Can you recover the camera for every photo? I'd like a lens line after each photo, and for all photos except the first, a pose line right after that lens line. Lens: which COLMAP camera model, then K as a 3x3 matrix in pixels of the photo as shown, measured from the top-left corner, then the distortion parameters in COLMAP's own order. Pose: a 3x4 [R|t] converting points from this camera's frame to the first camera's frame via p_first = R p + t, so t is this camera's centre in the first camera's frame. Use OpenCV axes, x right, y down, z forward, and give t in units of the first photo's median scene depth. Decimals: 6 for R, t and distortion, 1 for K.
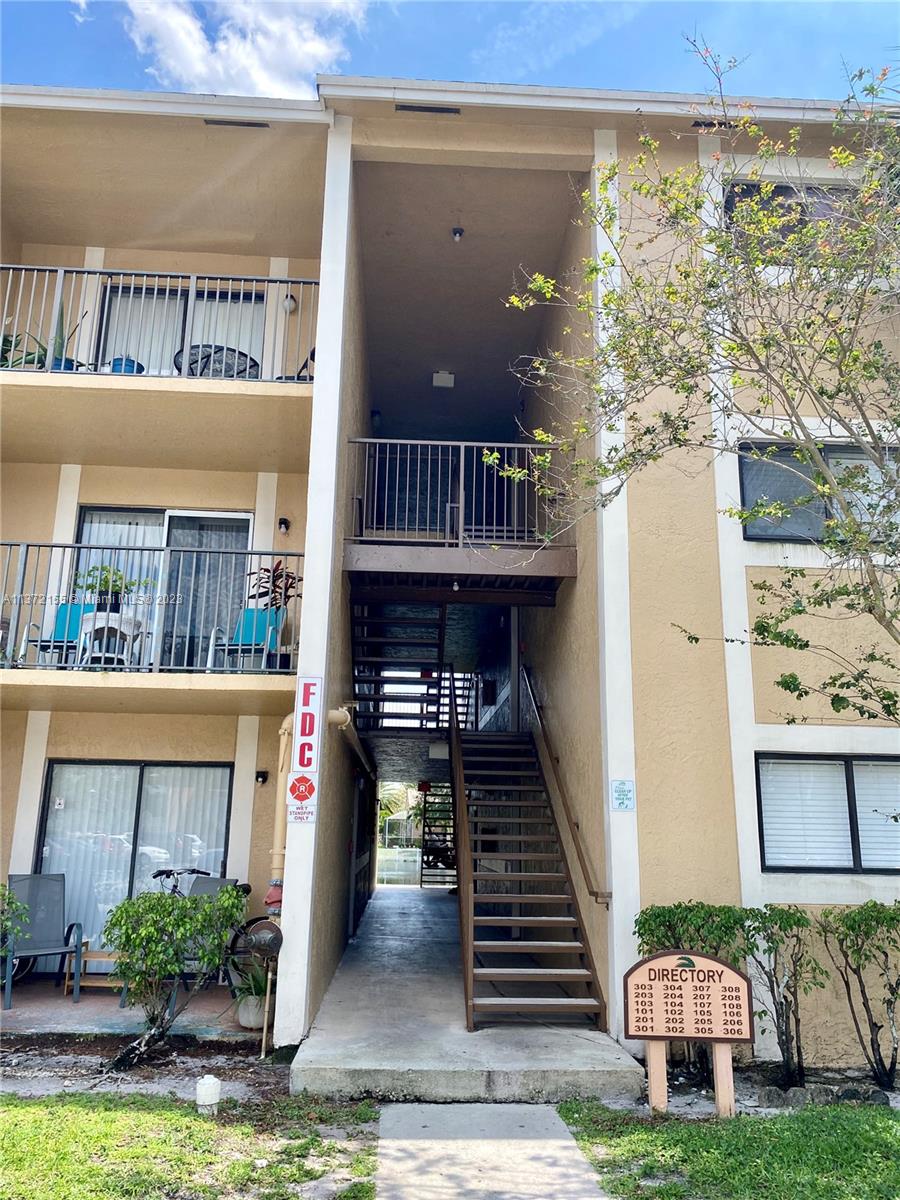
lens RADIAL K [[903.7, 0, 441.2], [0, 903.7, 603.2], [0, 0, 1]] dist [0.102586, -0.228941]
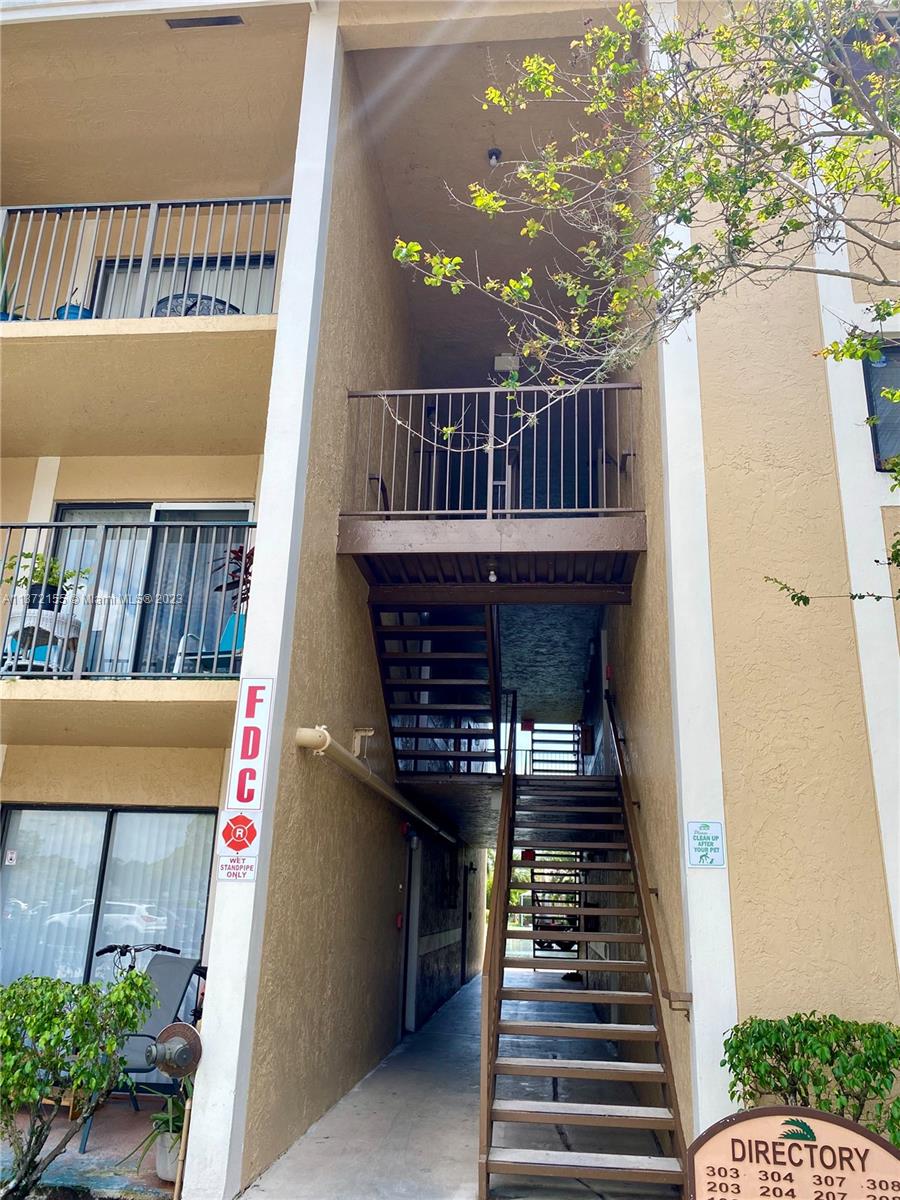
lens RADIAL K [[915.4, 0, 450.0], [0, 915.4, 600.0], [0, 0, 1]] dist [0.010958, -0.006766]
pose [[0.990289, -0.031953, -0.135300, 0.108543], [0.021182, 0.996544, -0.080314, 0.081460], [0.137399, 0.076669, 0.987544, 0.293438]]
